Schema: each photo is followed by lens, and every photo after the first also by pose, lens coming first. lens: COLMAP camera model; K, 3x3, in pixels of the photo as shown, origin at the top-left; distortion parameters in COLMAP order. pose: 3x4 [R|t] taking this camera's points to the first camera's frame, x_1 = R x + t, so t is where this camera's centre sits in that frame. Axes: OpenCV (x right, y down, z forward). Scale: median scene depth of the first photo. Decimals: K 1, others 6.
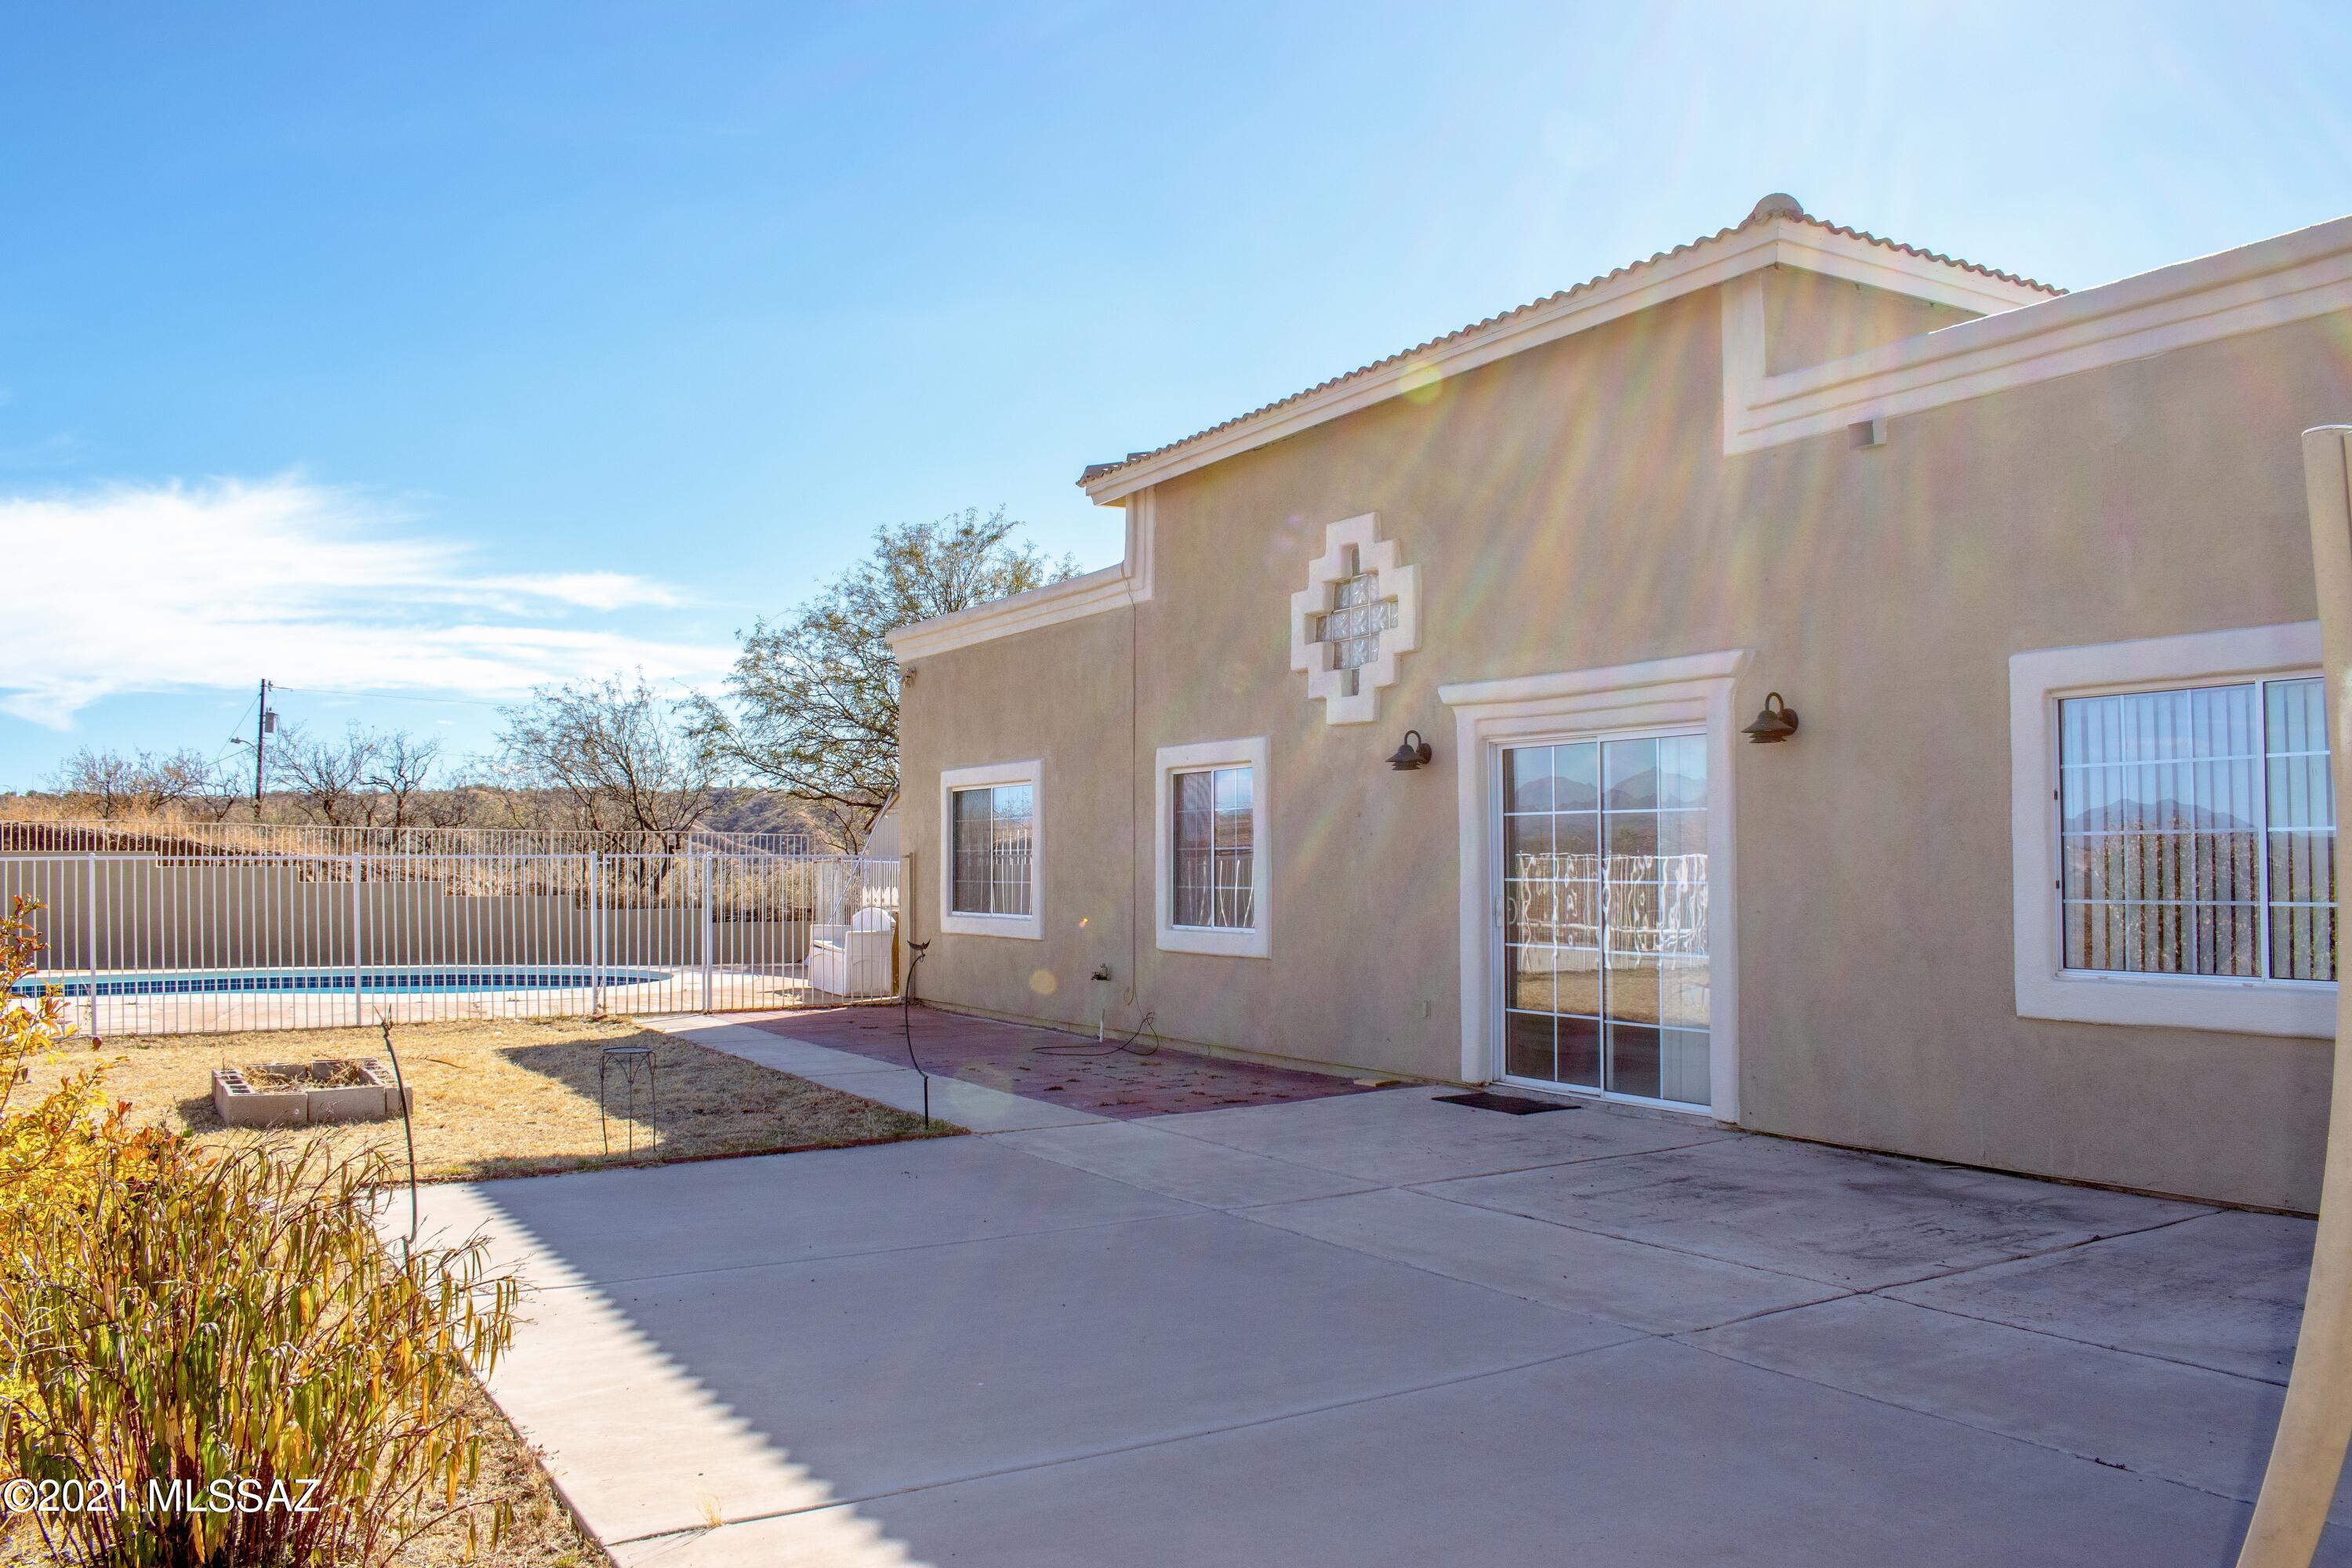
lens RADIAL K [[1836.7, 0, 1168.6], [0, 1836.7, 793.3], [0, 0, 1]] dist [-0.094743, -0.004051]
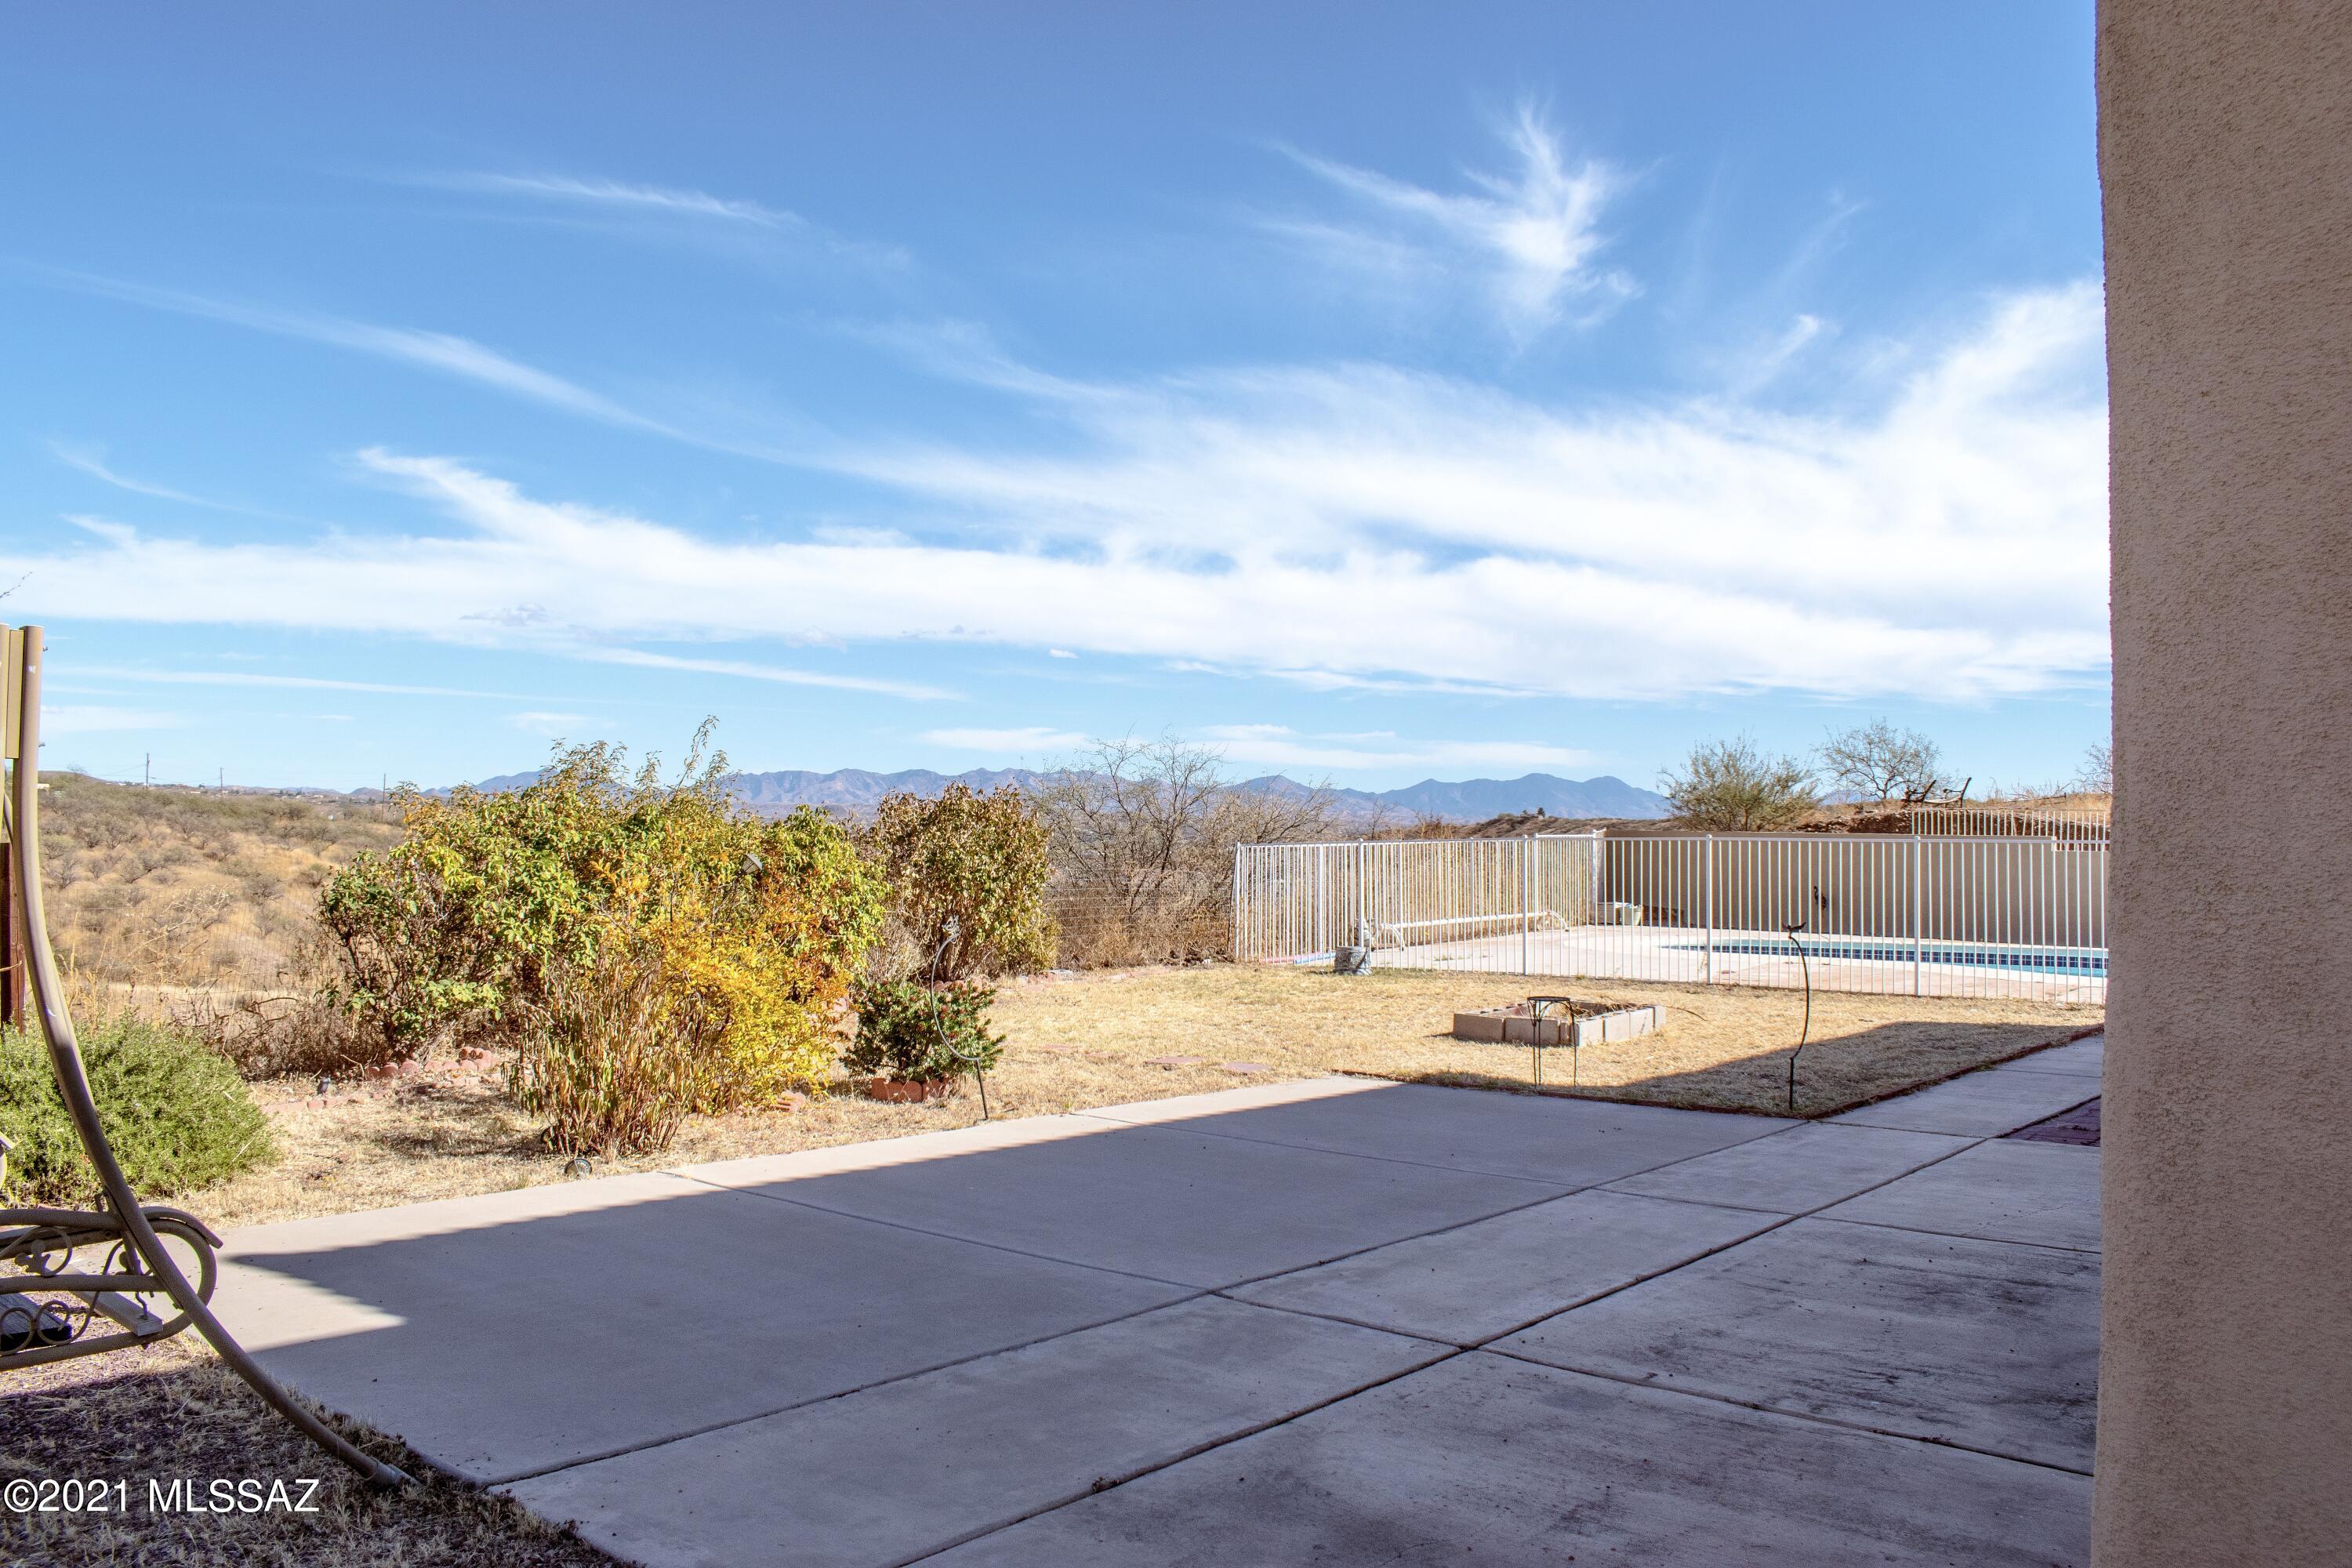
lens RADIAL K [[1836.7, 0, 1169.4], [0, 1836.7, 785.0], [0, 0, 1]] dist [-0.094743, -0.004051]
pose [[0.315697, -0.018650, -0.948677, 0.606371], [0.021916, 0.999683, -0.012359, 0.007028], [0.948607, -0.016889, 0.316006, 0.303566]]
